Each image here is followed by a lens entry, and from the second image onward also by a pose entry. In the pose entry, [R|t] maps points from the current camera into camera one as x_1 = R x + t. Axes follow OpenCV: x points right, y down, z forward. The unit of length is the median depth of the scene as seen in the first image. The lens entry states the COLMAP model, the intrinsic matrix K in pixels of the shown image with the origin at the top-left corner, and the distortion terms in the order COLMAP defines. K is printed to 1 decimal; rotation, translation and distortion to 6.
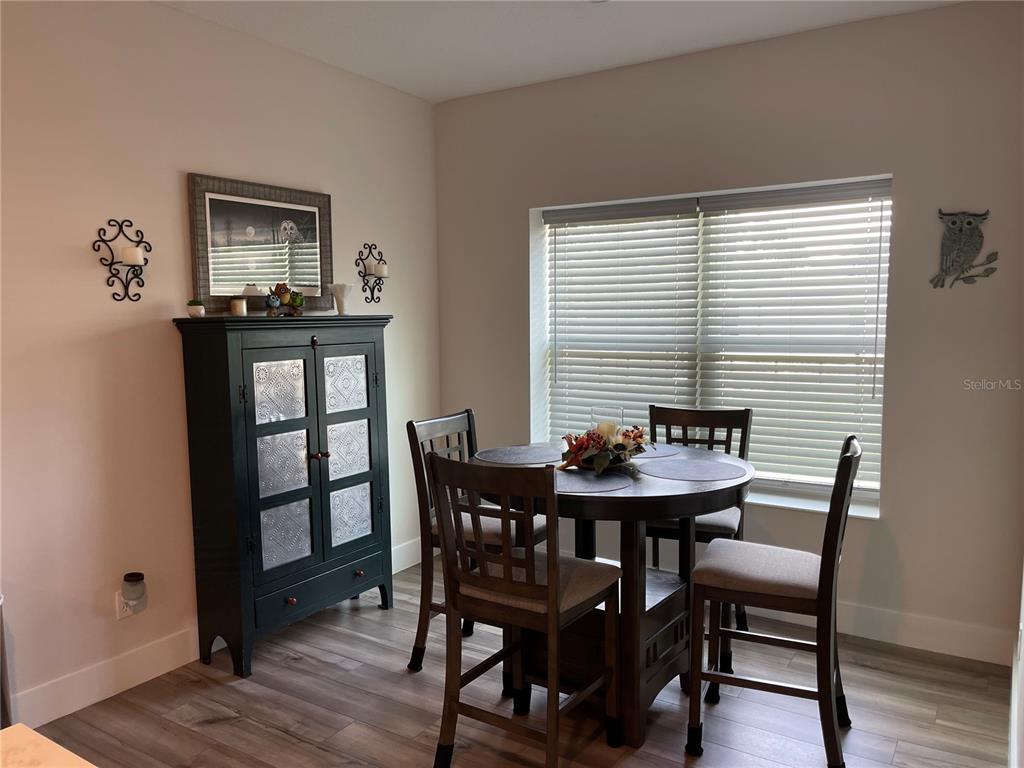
lens RADIAL K [[776.6, 0, 514.0], [0, 776.6, 386.0], [0, 0, 1]] dist [0.063370, -0.080344]
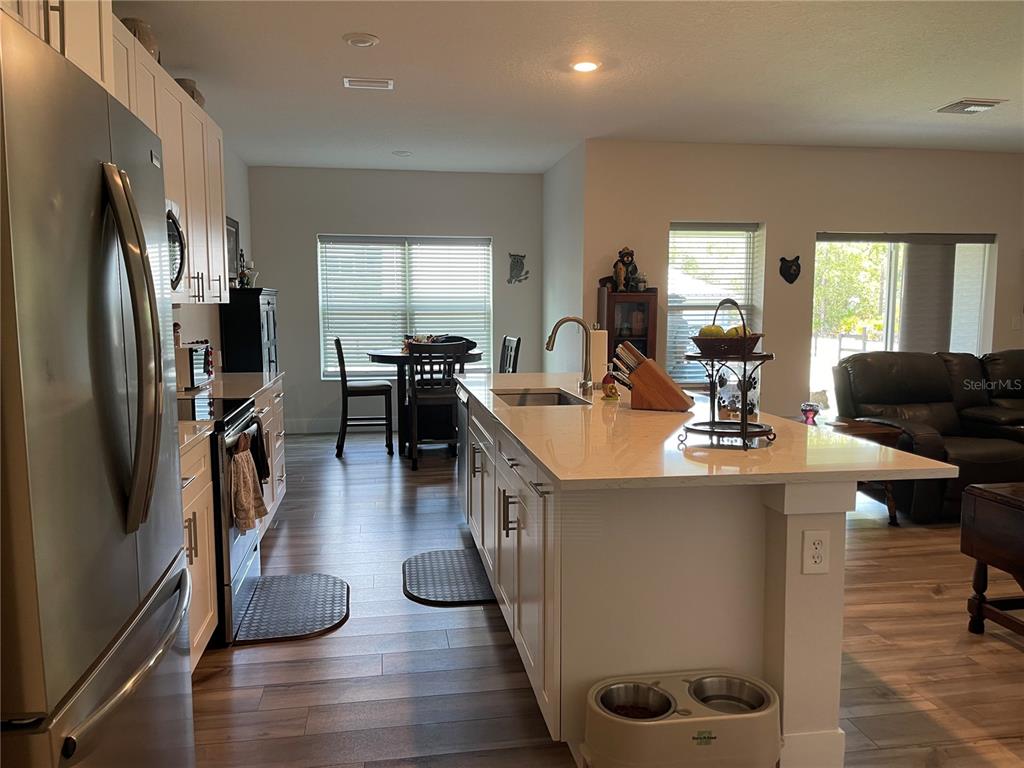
lens RADIAL K [[776.6, 0, 508.5], [0, 776.6, 387.1], [0, 0, 1]] dist [0.063370, -0.080344]
pose [[0.748123, -0.061007, 0.660750, -0.975442], [0.053840, 0.998062, 0.031193, 0.111052], [-0.661373, 0.012239, 0.749958, -0.749235]]
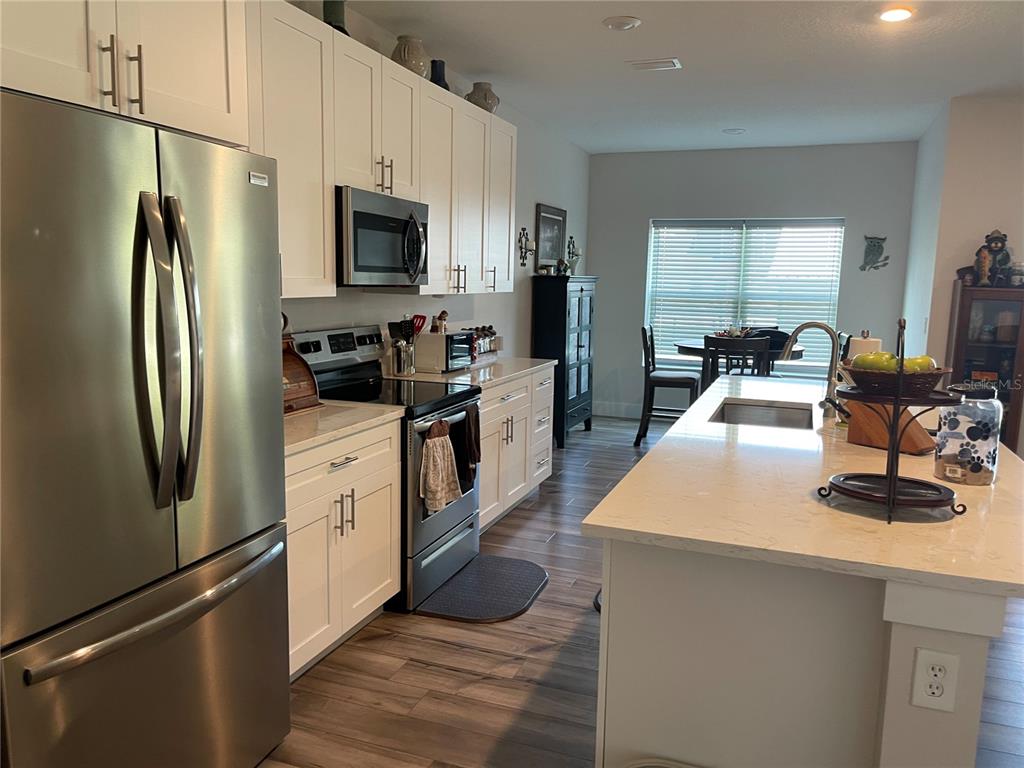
lens RADIAL K [[776.6, 0, 507.7], [0, 776.6, 388.6], [0, 0, 1]] dist [0.063370, -0.080344]
pose [[0.978595, 0.001786, 0.205789, -0.752668], [-0.012438, 0.998648, 0.050480, 0.089597], [-0.205420, -0.051959, 0.977294, -0.816701]]
